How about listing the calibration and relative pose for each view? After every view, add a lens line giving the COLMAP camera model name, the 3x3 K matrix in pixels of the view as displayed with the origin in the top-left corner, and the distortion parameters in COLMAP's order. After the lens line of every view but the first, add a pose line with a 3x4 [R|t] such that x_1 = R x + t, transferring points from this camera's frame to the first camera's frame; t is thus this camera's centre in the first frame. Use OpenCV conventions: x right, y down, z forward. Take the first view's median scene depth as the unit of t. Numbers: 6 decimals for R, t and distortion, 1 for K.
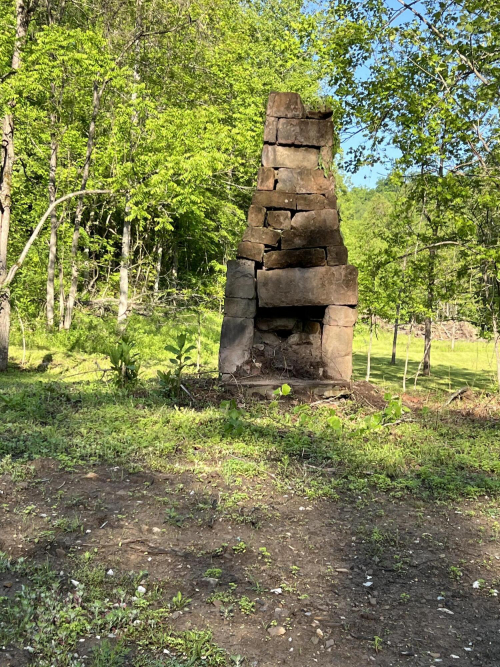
lens RADIAL K [[1048.8, 0, 249.9], [0, 1048.8, 333.7], [0, 0, 1]] dist [-0.268702, 0.000000]
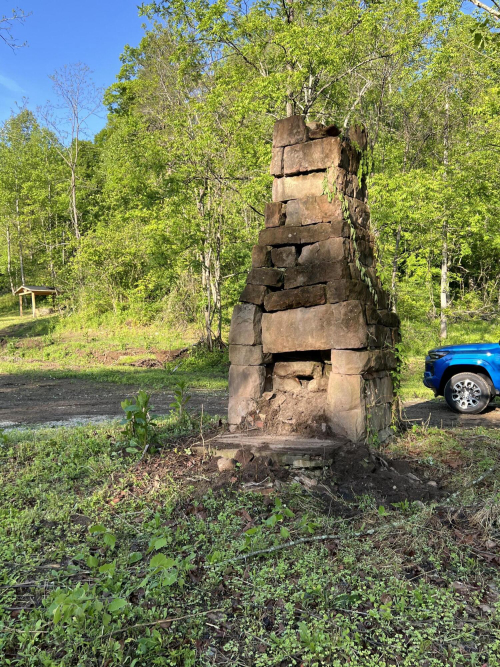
lens RADIAL K [[537.9, 0, 259.8], [0, 537.9, 319.0], [0, 0, 1]] dist [-0.038667, -0.033606]
pose [[0.835393, -0.054446, -0.546950, 0.265215], [0.049428, 0.998492, -0.023901, -0.043791], [0.547427, -0.007068, 0.836824, 0.587919]]
